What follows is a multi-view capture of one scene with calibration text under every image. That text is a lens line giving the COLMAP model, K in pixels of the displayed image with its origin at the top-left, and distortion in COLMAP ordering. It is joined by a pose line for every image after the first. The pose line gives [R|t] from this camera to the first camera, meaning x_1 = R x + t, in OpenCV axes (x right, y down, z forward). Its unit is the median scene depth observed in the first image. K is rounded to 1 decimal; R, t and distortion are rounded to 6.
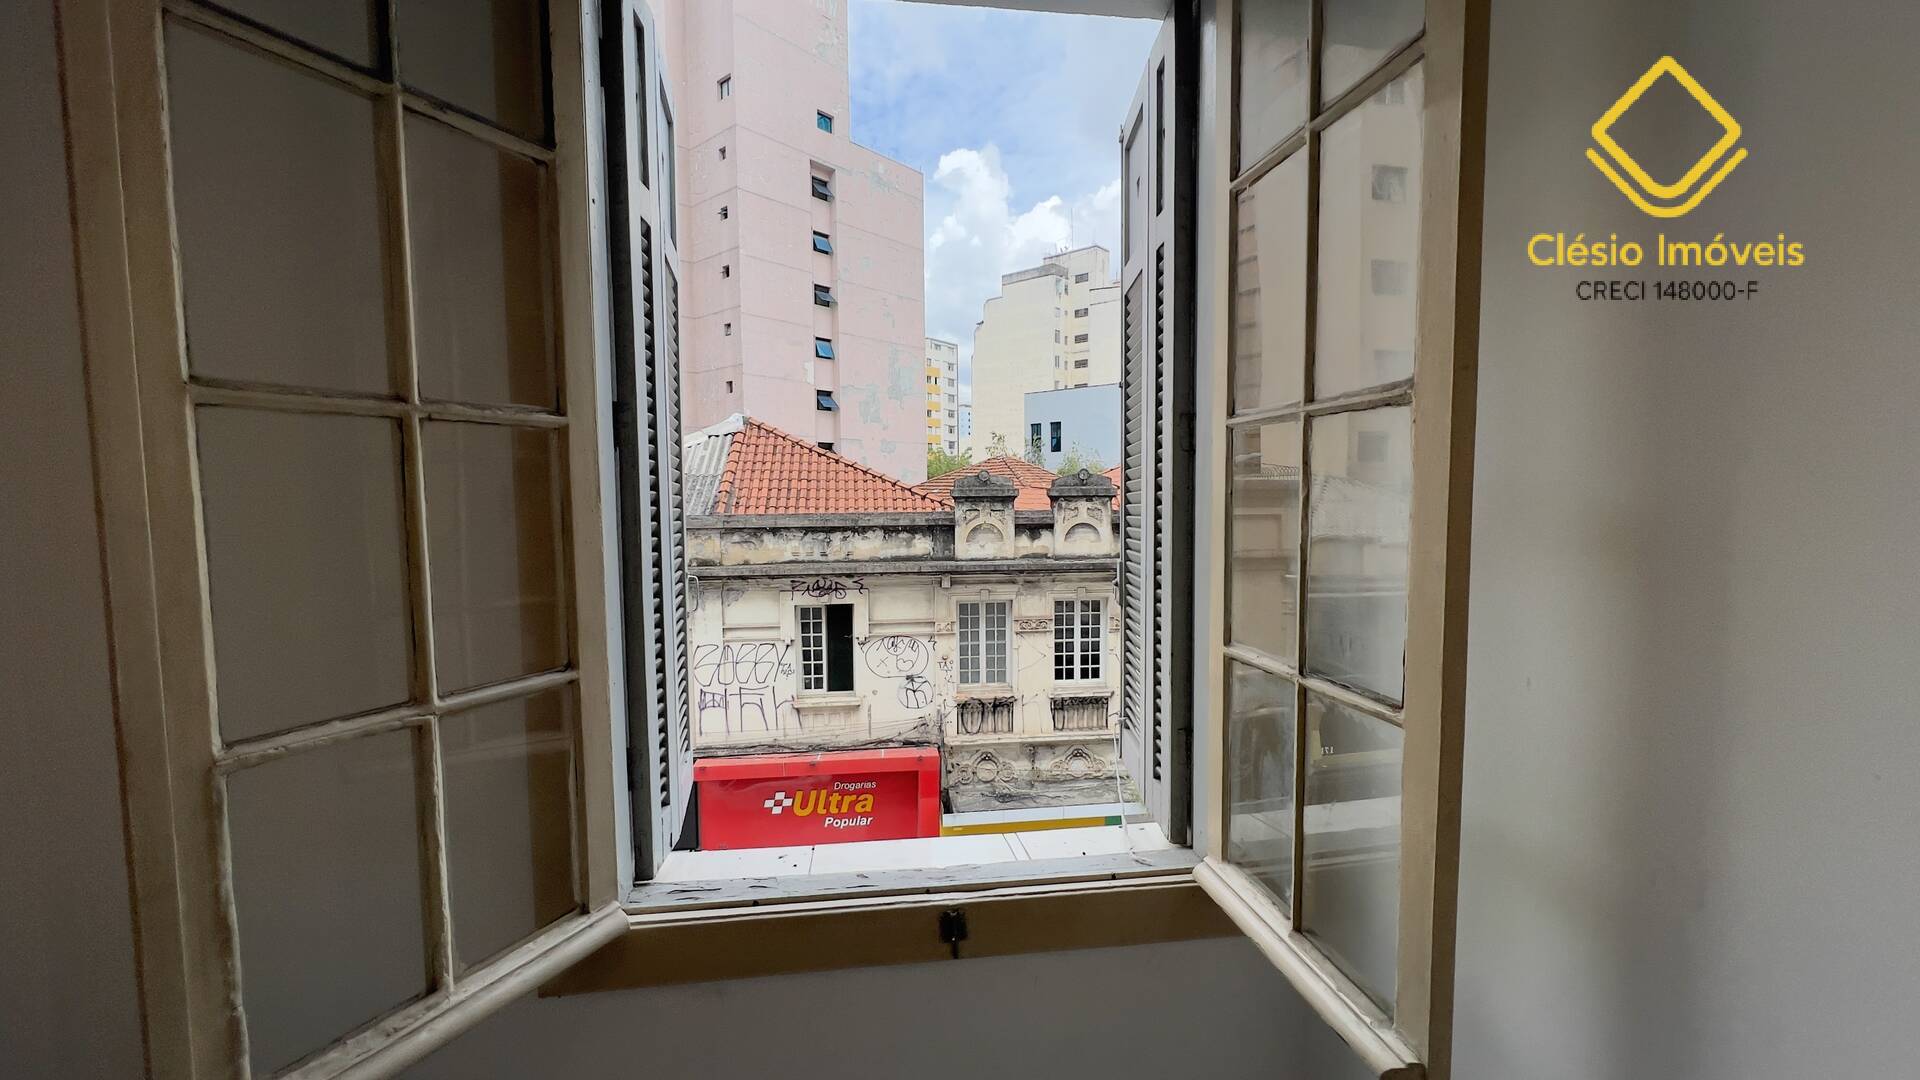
lens RADIAL K [[774.8, 0, 955.1], [0, 774.8, 541.5], [0, 0, 1]] dist [0.000510, 0.000064]
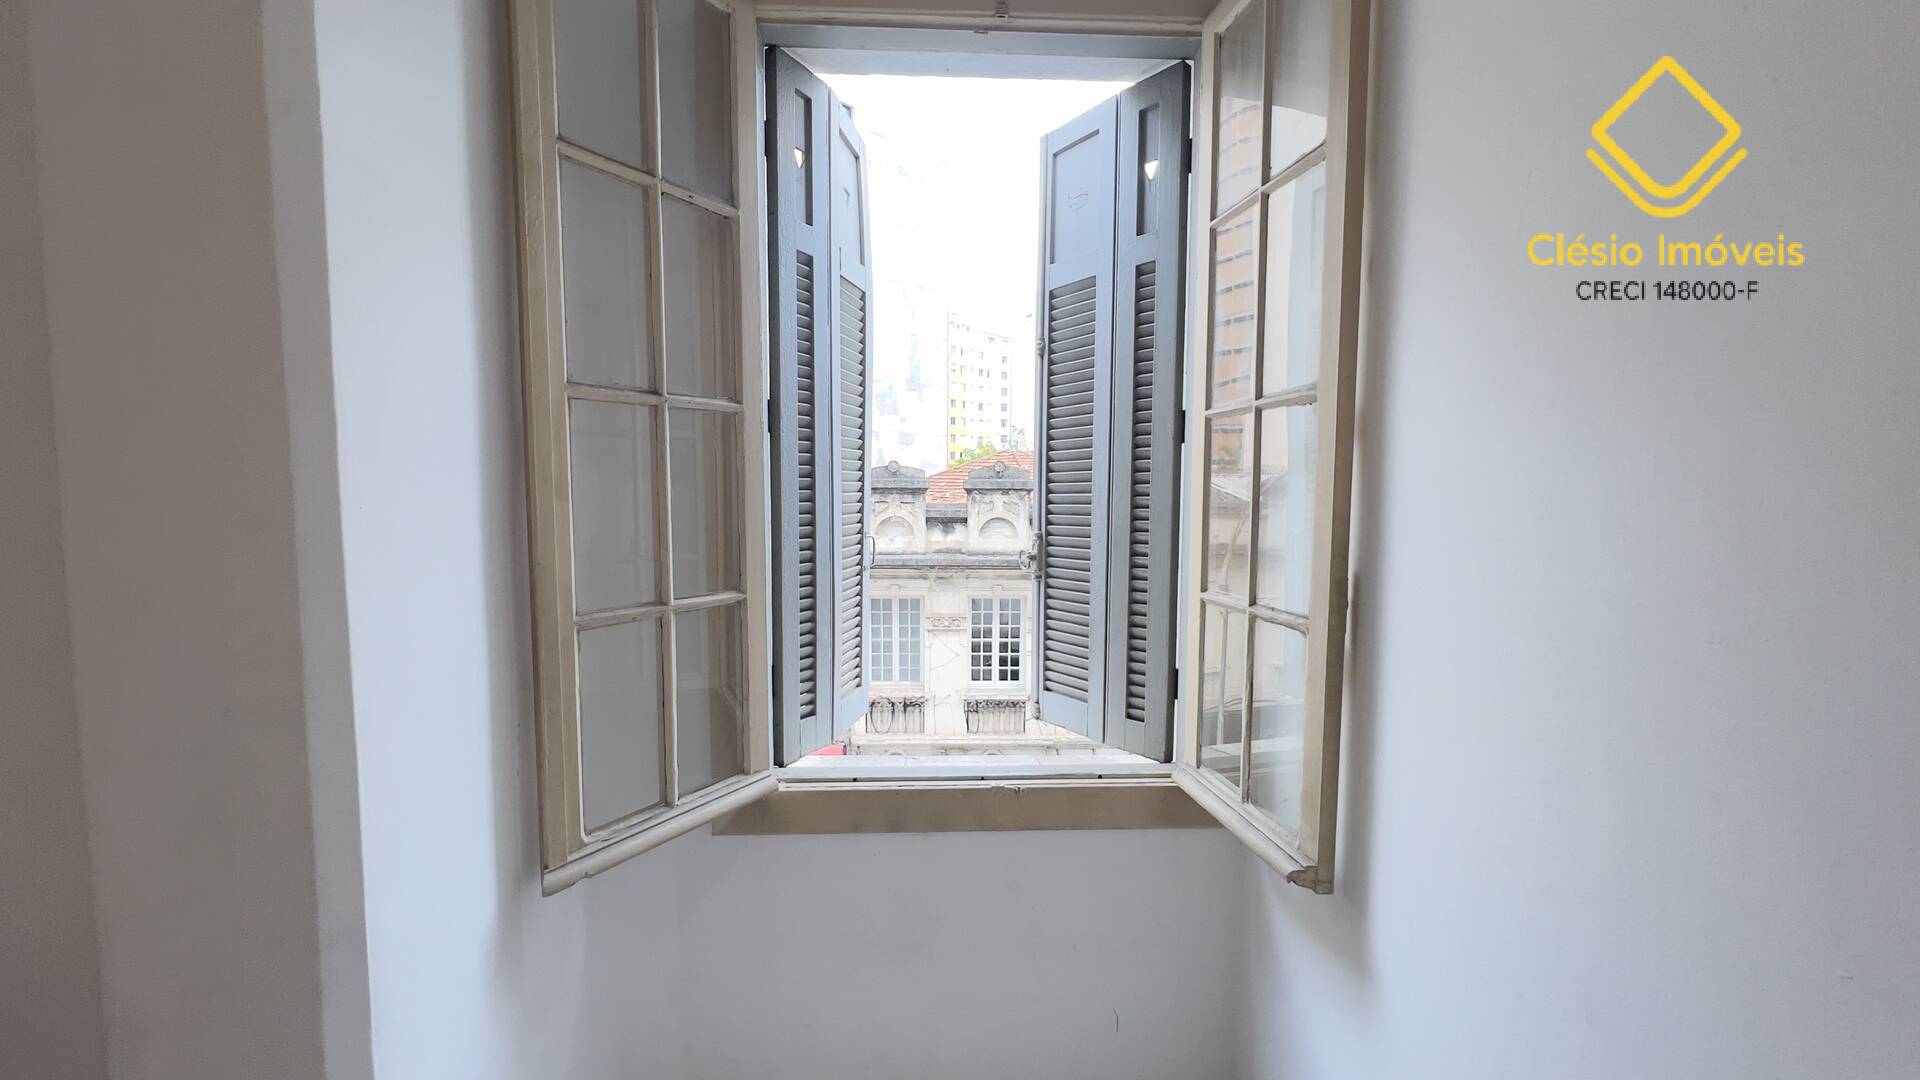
lens RADIAL K [[774.8, 0, 949.3], [0, 774.8, 542.5], [0, 0, 1]] dist [0.000510, 0.000064]
pose [[0.995625, 0.018057, -0.091676, 0.192800], [-0.017223, 0.999803, 0.009870, -0.001411], [0.091836, -0.008248, 0.995740, 0.046057]]
